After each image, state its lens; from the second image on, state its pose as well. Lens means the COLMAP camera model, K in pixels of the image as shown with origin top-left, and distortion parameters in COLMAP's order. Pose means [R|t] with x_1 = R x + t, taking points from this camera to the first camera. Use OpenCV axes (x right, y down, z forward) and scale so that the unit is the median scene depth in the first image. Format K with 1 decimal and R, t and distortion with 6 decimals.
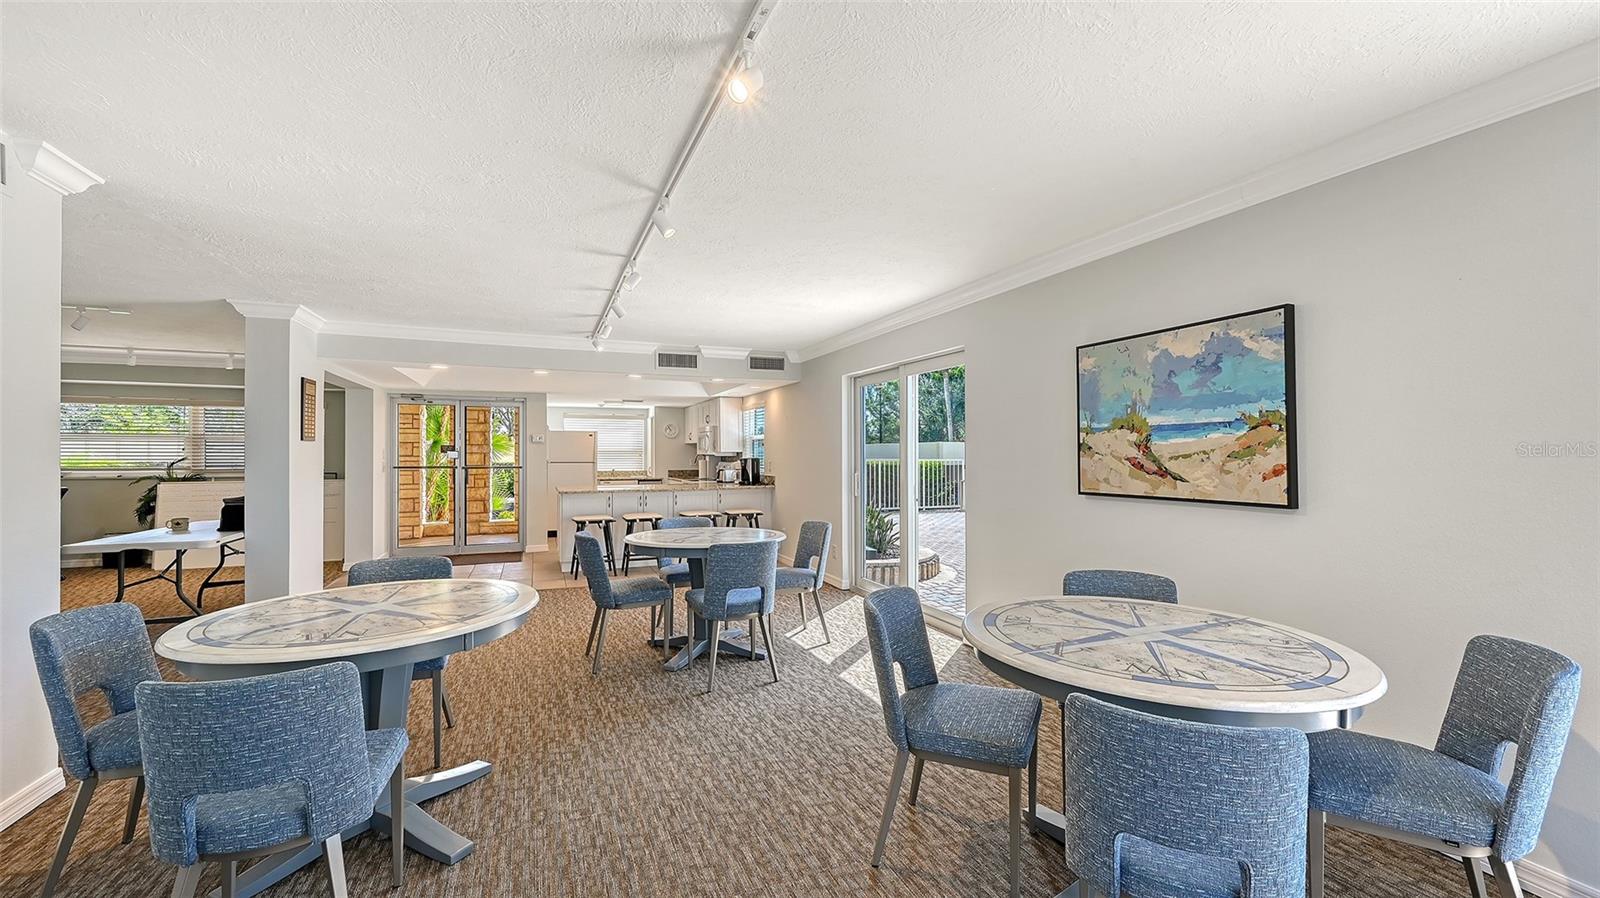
lens RADIAL K [[653.5, 0, 802.7], [0, 653.5, 449.4], [0, 0, 1]] dist [-0.000244, 0.000399]
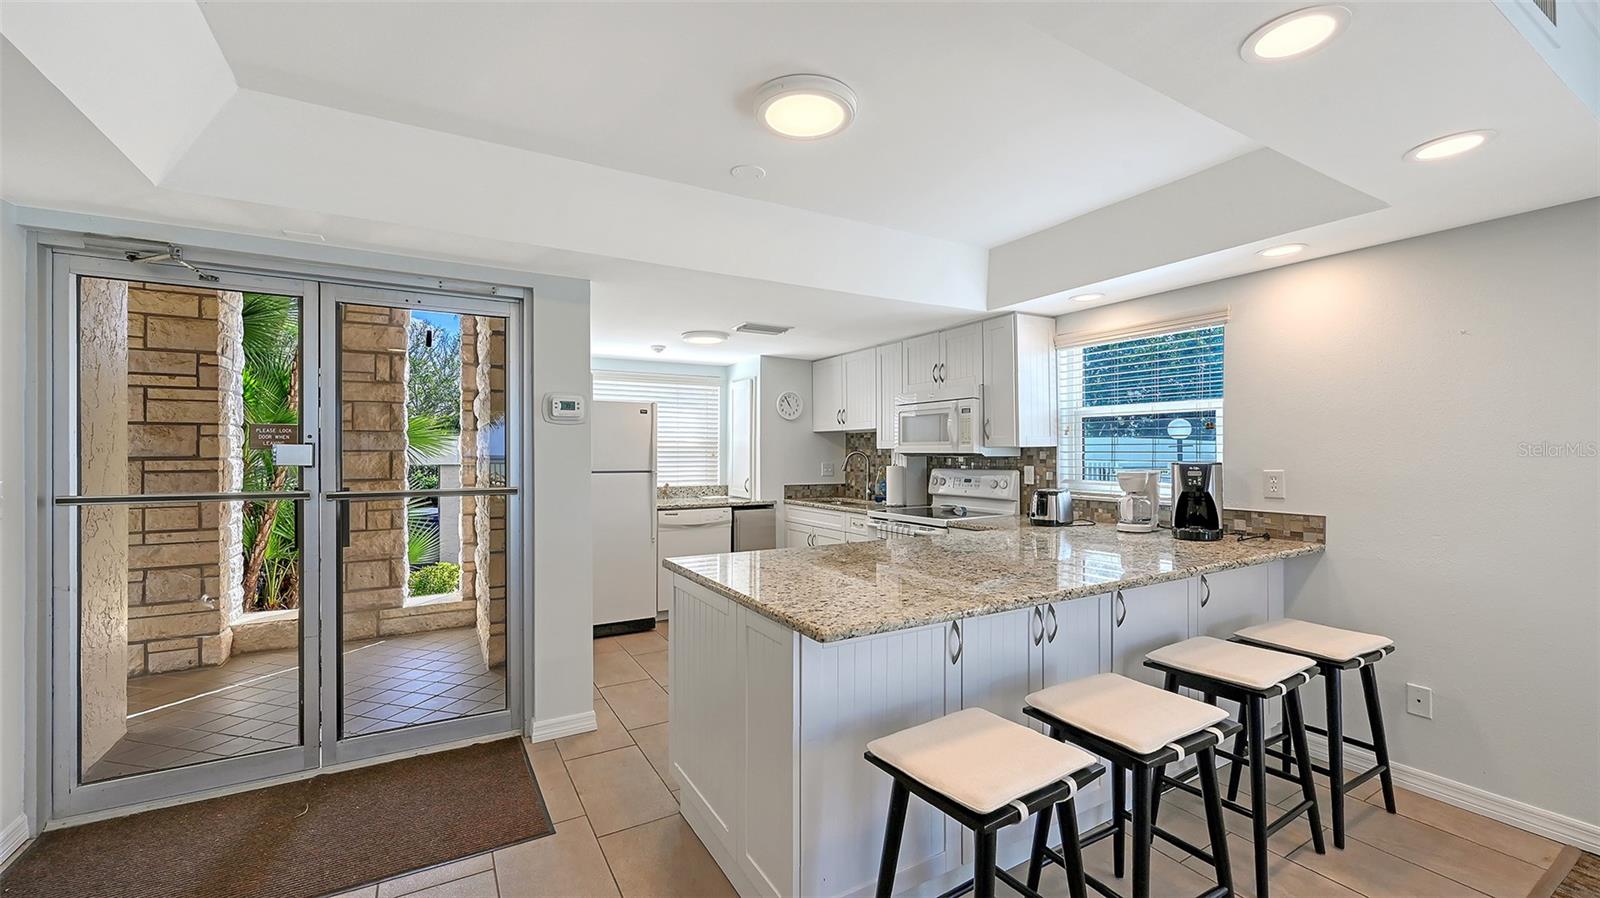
lens RADIAL K [[653.5, 0, 799.3], [0, 653.5, 455.7], [0, 0, 1]] dist [-0.000244, 0.000399]
pose [[0.991727, -0.001864, 0.128355, -0.274570], [0.000989, 0.999976, 0.006883, 0.006045], [-0.128364, -0.006700, 0.991704, 0.536871]]
